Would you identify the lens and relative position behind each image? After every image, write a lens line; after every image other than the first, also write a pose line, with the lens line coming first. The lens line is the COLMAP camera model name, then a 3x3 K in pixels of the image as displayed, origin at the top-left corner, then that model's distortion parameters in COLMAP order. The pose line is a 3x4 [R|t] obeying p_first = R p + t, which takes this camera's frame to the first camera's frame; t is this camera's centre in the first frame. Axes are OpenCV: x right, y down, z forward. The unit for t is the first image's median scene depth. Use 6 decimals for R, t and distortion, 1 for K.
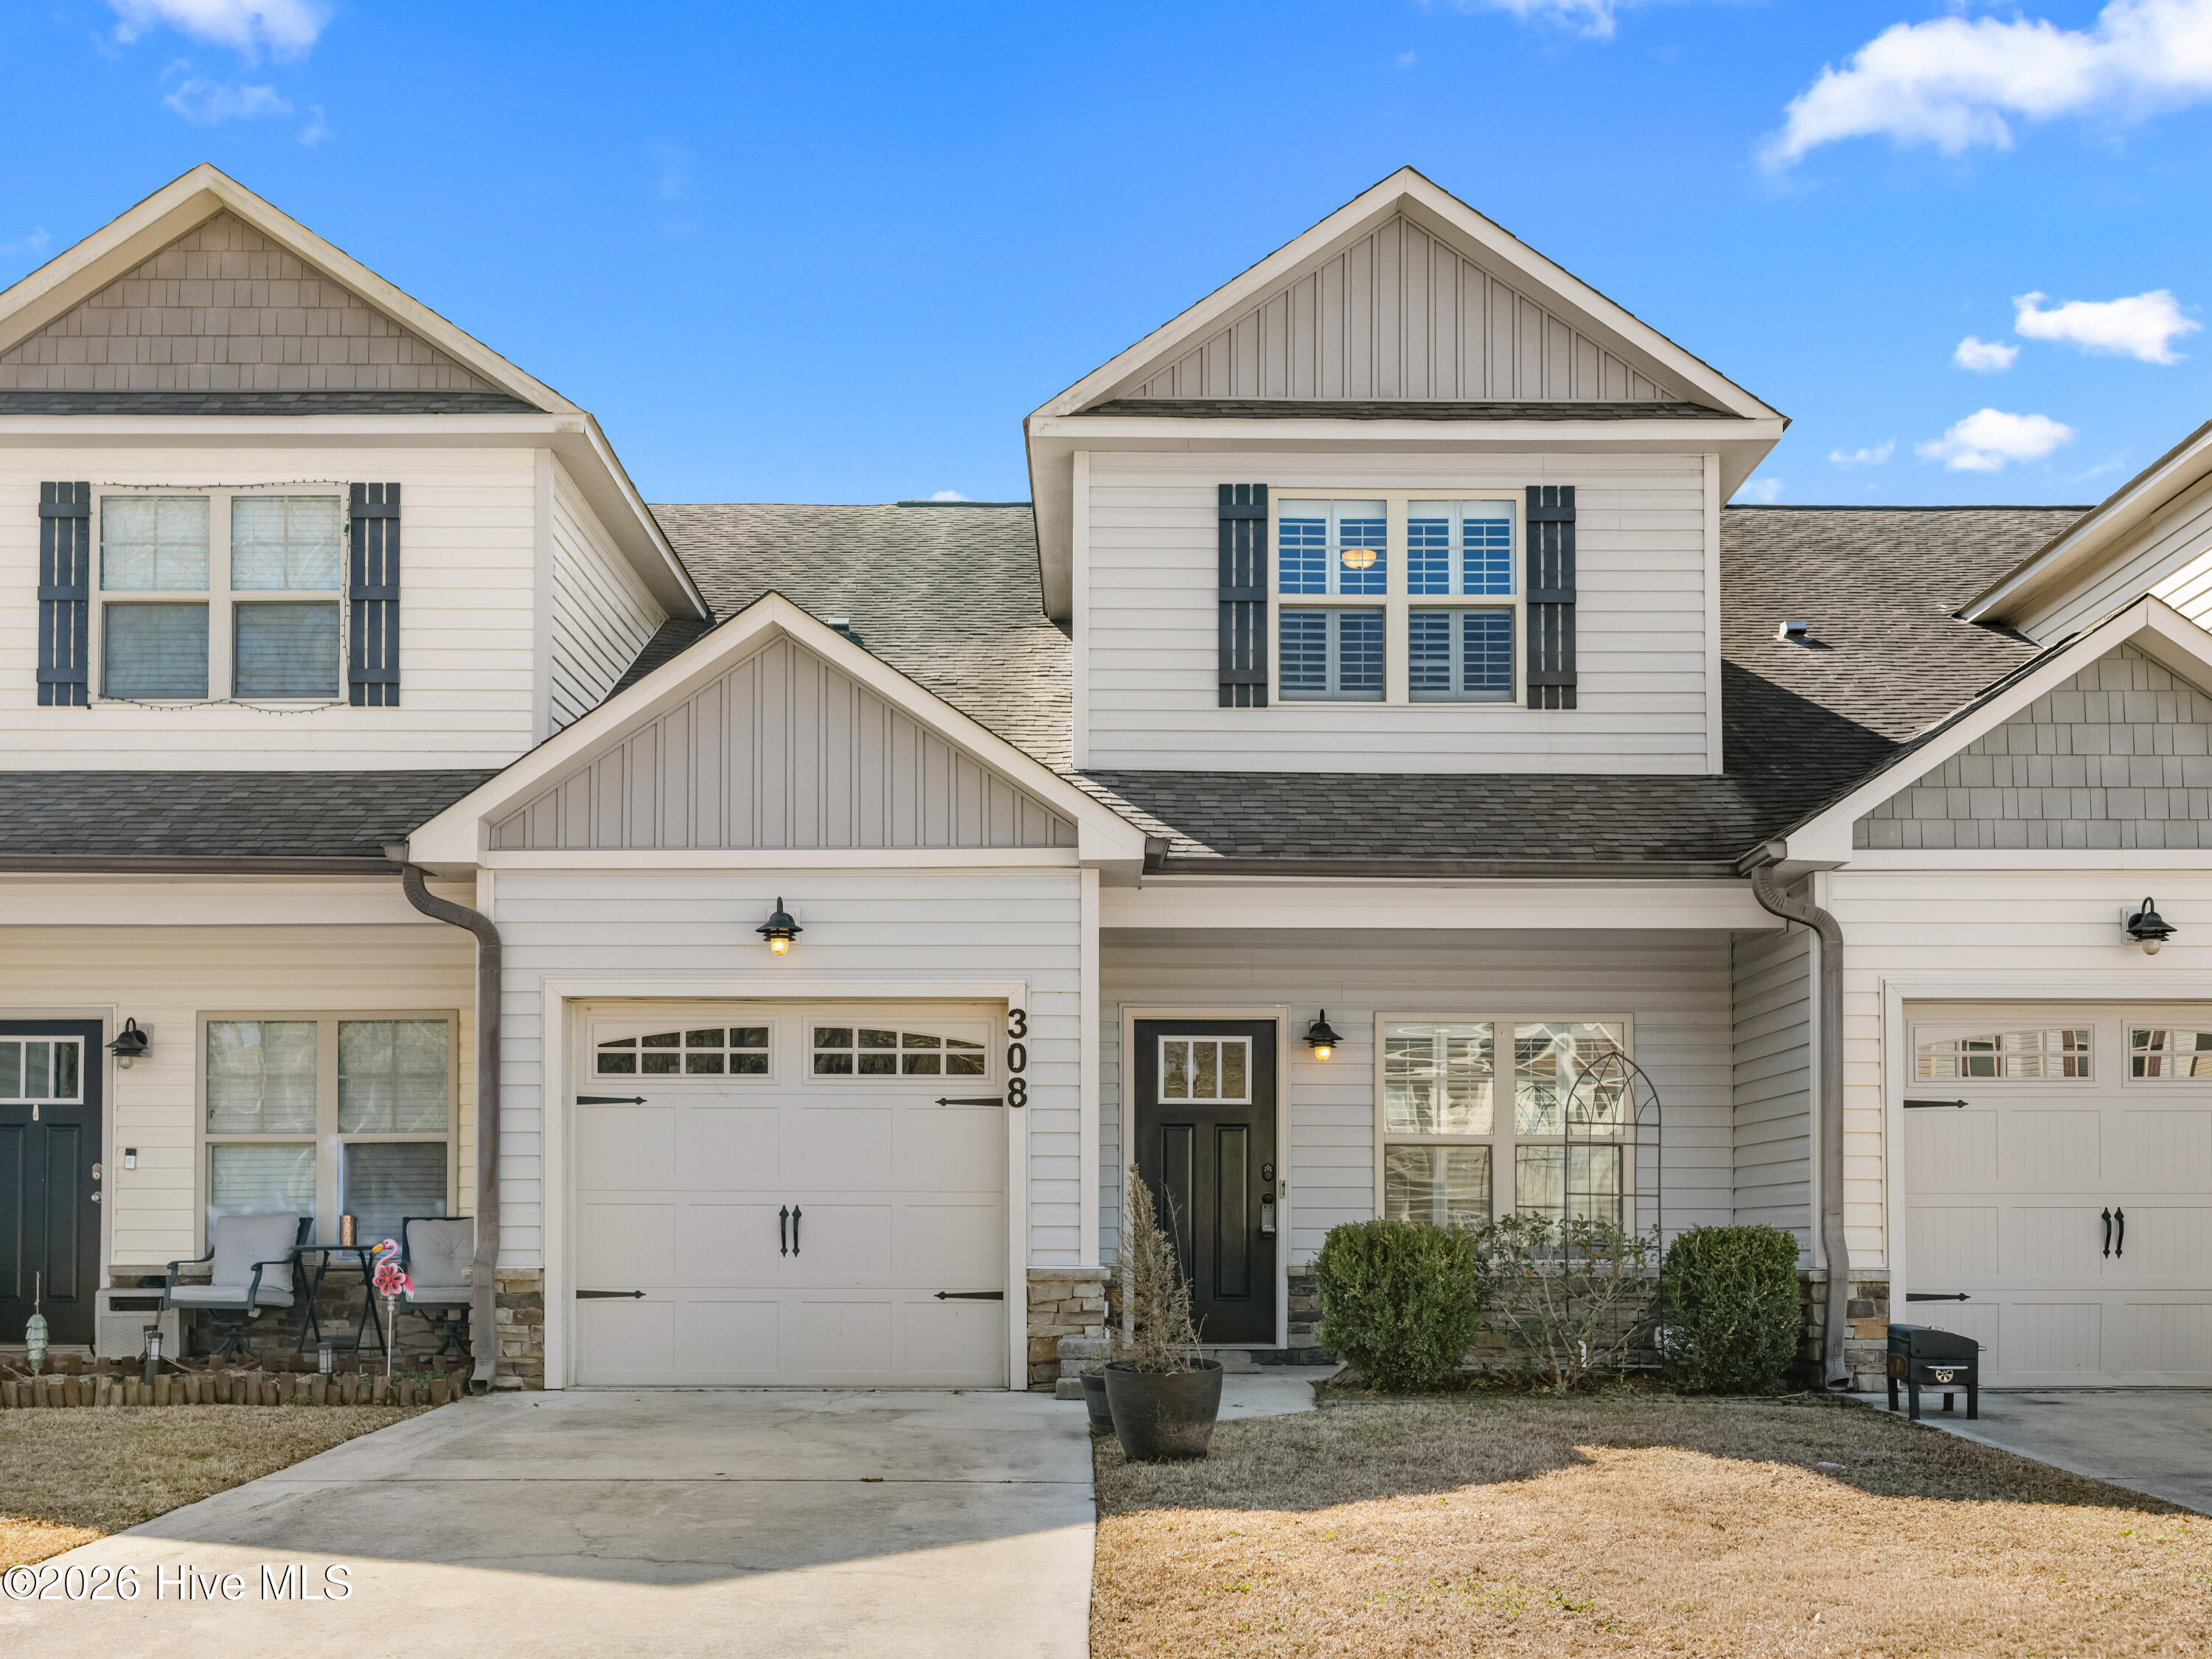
lens RADIAL K [[2400.4, 0, 1119.7], [0, 2400.4, 1133.2], [0, 0, 1]] dist [0.001213, 0.013271]
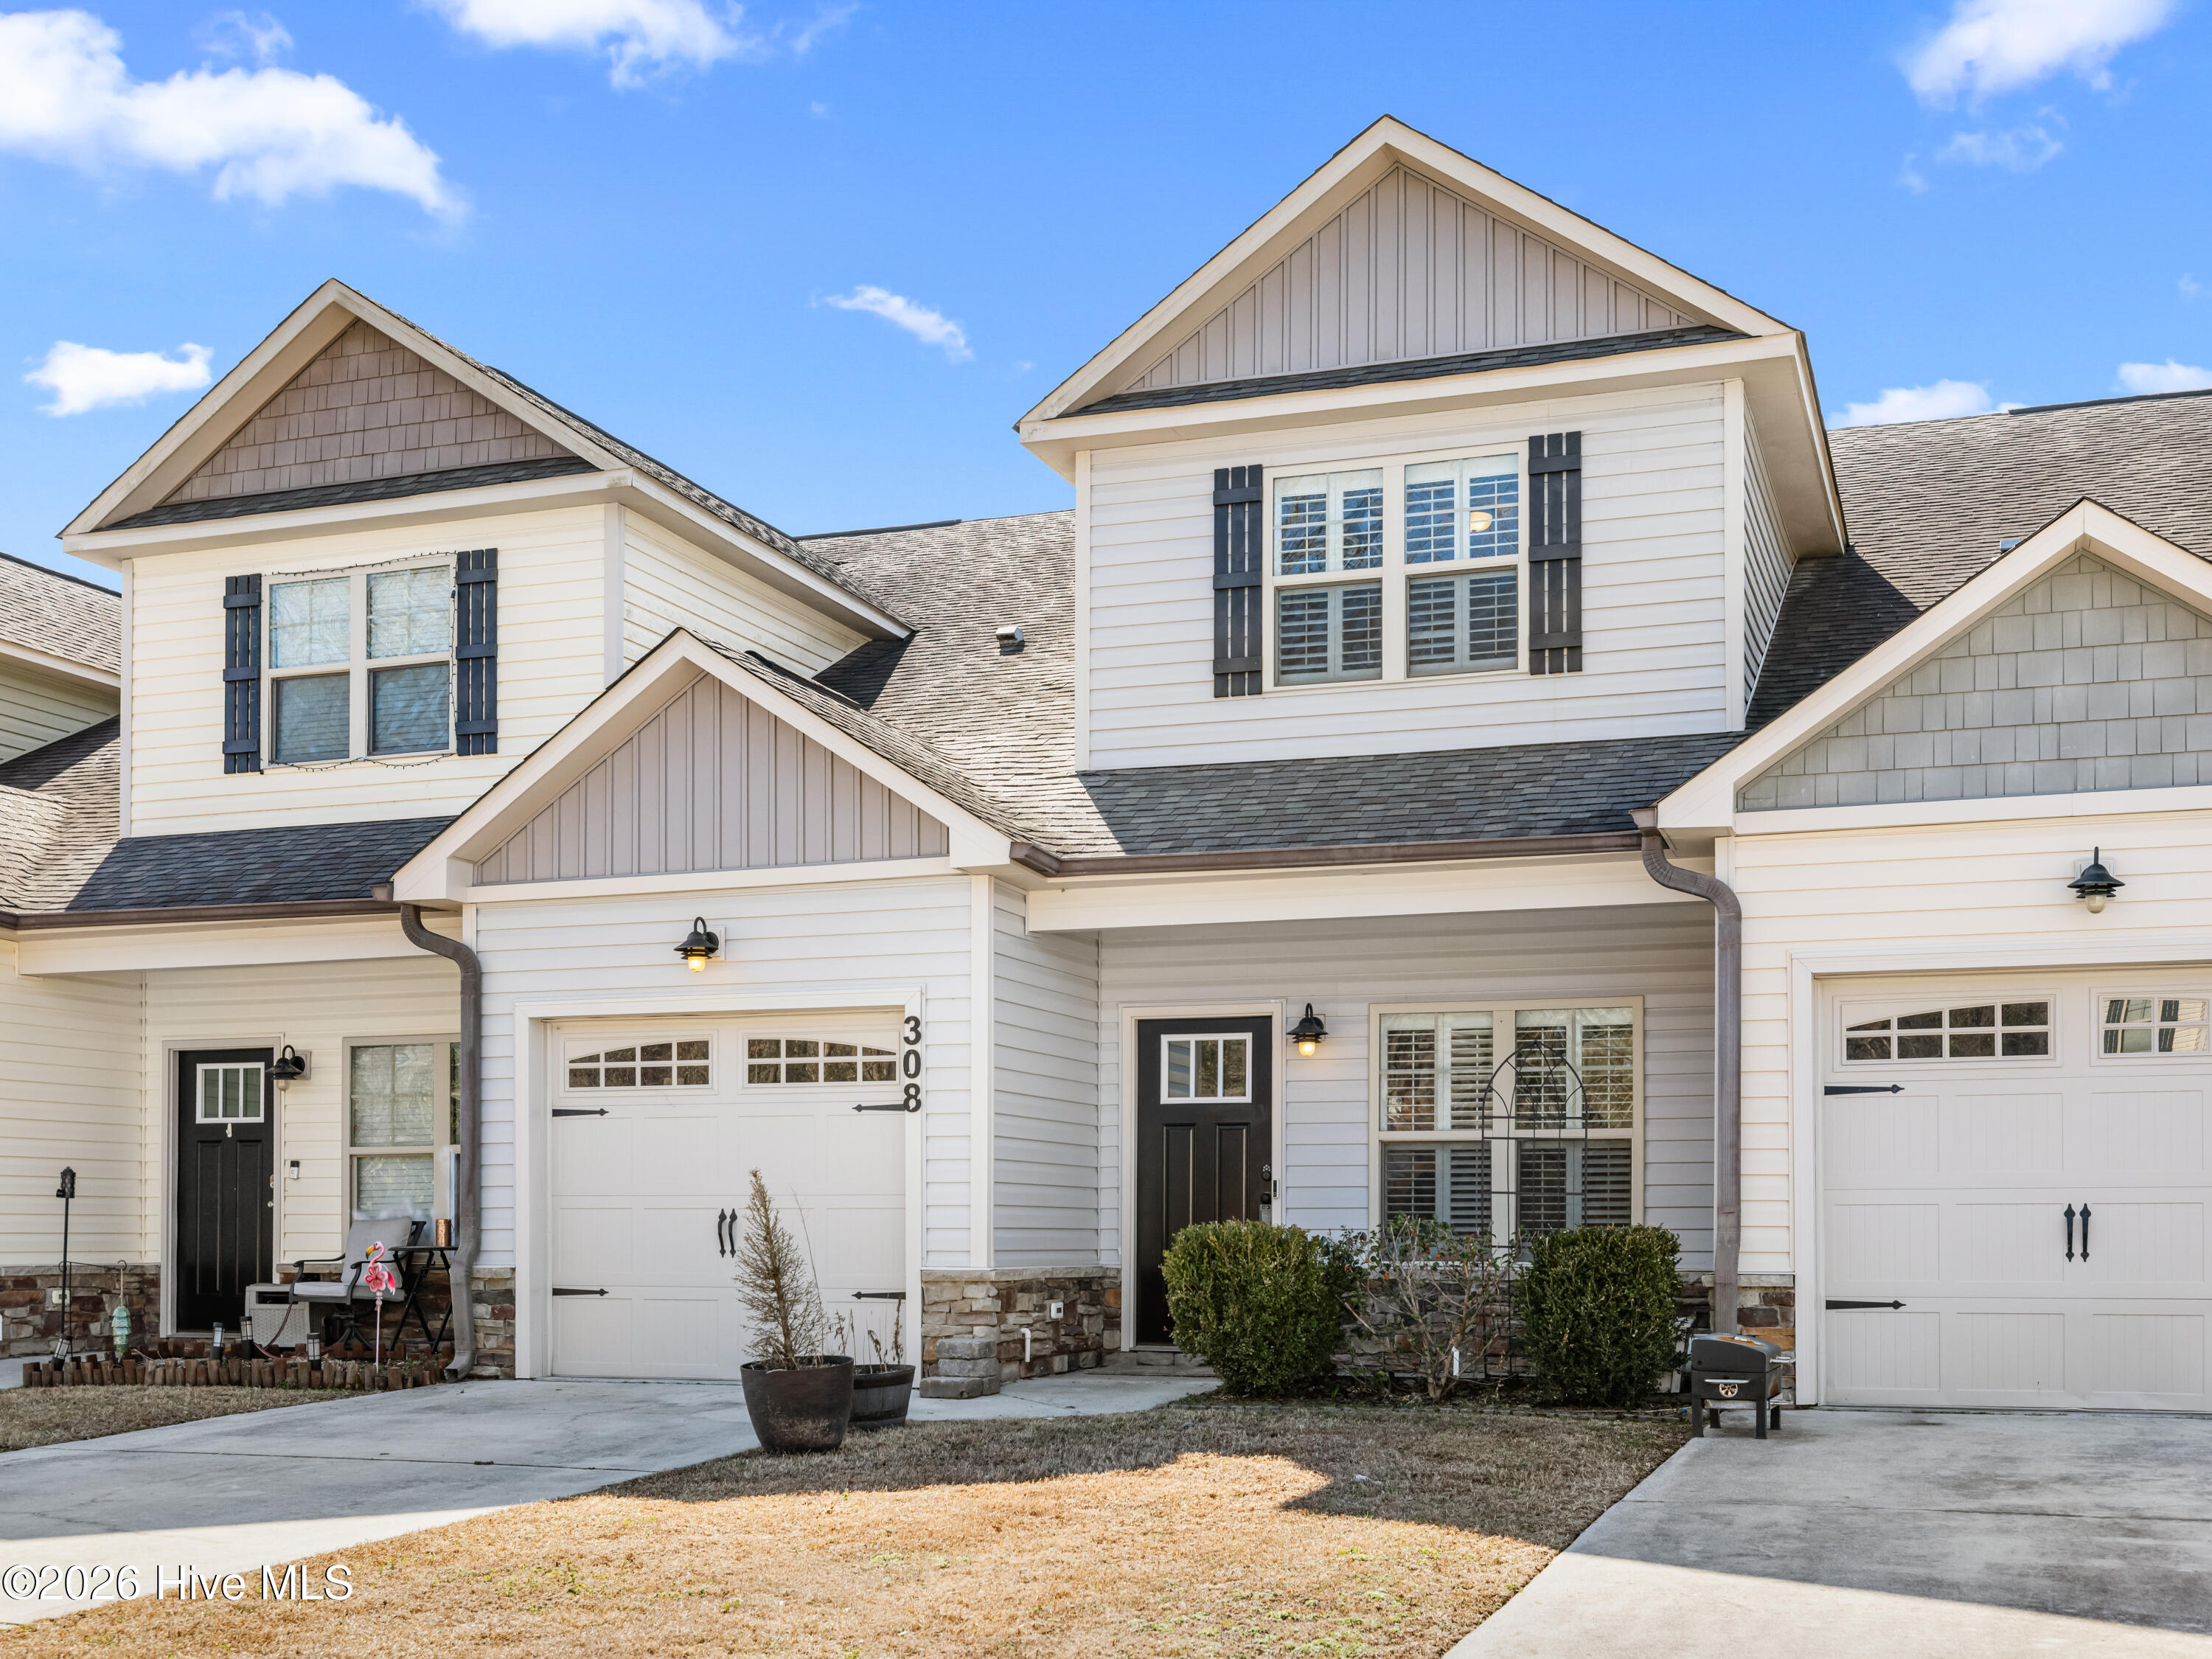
lens RADIAL K [[2525.1, 0, 1099.6], [0, 2525.1, 1151.9], [0, 0, 1]] dist [0.002888, 0.025854]
pose [[0.938528, -0.012661, -0.344970, 0.356640], [0.016280, 0.999839, 0.007595, -0.000638], [0.344818, -0.012744, 0.938583, 0.013218]]
